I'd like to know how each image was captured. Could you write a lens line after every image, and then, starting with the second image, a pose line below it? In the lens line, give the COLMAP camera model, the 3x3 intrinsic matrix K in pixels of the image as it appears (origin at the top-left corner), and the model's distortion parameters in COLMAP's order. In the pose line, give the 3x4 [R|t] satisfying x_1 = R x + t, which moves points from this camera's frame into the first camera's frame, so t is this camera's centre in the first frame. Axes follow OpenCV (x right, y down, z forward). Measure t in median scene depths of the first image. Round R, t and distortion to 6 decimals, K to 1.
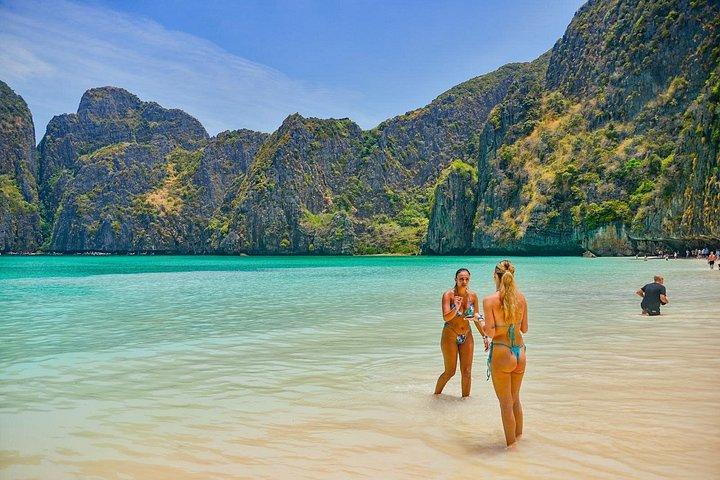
lens RADIAL K [[493.9, 0, 359.9], [0, 493.9, 255.5], [0, 0, 1]] dist [-0.069857, 0.000389]
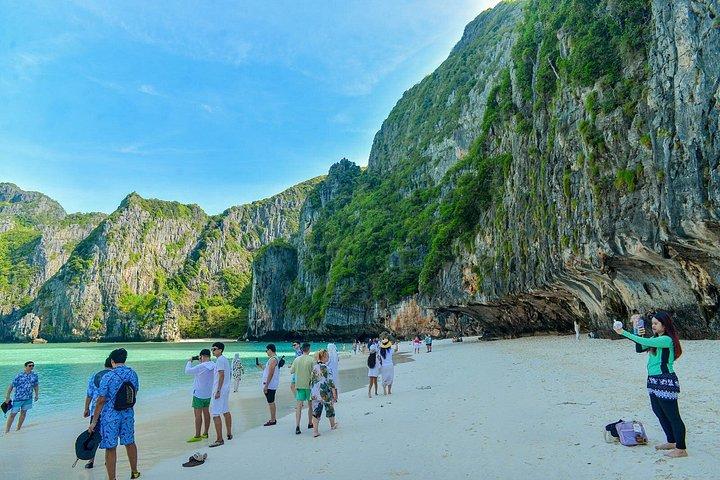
lens RADIAL K [[411.2, 0, 356.8], [0, 411.2, 244.1], [0, 0, 1]] dist [-0.077502, 0.043133]
pose [[0.964991, 0.040495, 0.259138, 0.128202], [0.018981, 0.974637, -0.222986, -0.000245], [-0.261595, 0.220098, 0.939747, 0.191179]]
